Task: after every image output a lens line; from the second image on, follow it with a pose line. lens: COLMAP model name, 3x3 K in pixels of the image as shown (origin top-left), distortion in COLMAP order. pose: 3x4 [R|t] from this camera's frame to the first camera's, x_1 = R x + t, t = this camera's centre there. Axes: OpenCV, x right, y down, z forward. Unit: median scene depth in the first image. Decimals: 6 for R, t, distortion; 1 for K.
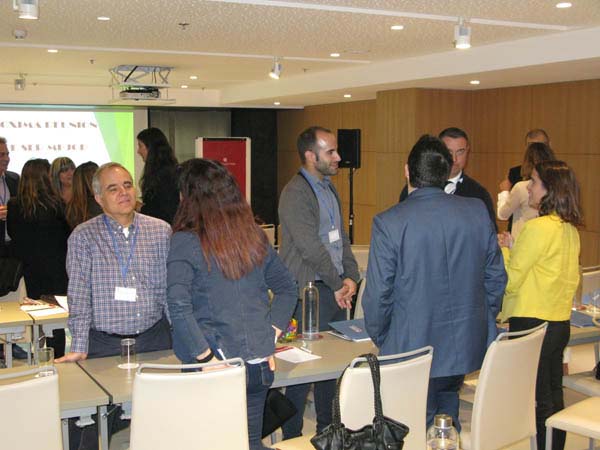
lens RADIAL K [[852.1, 0, 300.2], [0, 852.1, 224.0], [0, 0, 1]] dist [0.035789, 0.000000]
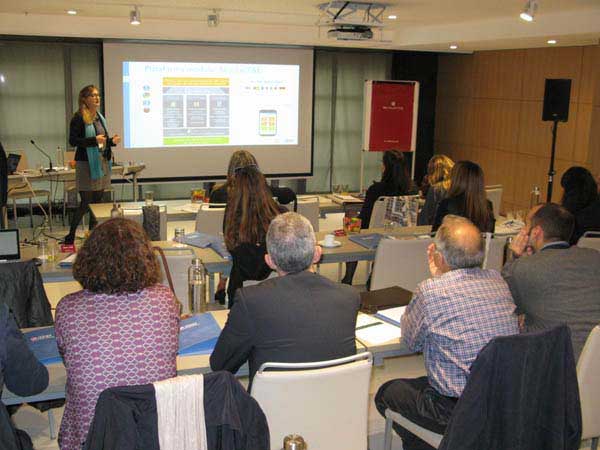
lens RADIAL K [[724.0, 0, 300.0], [0, 724.0, 226.4], [0, 0, 1]] dist [-0.036804, 0.000000]
pose [[0.996211, 0.045179, -0.074308, -0.162362], [-0.037034, 0.993509, 0.107555, -0.026408], [0.078685, -0.104395, 0.991418, 0.193909]]
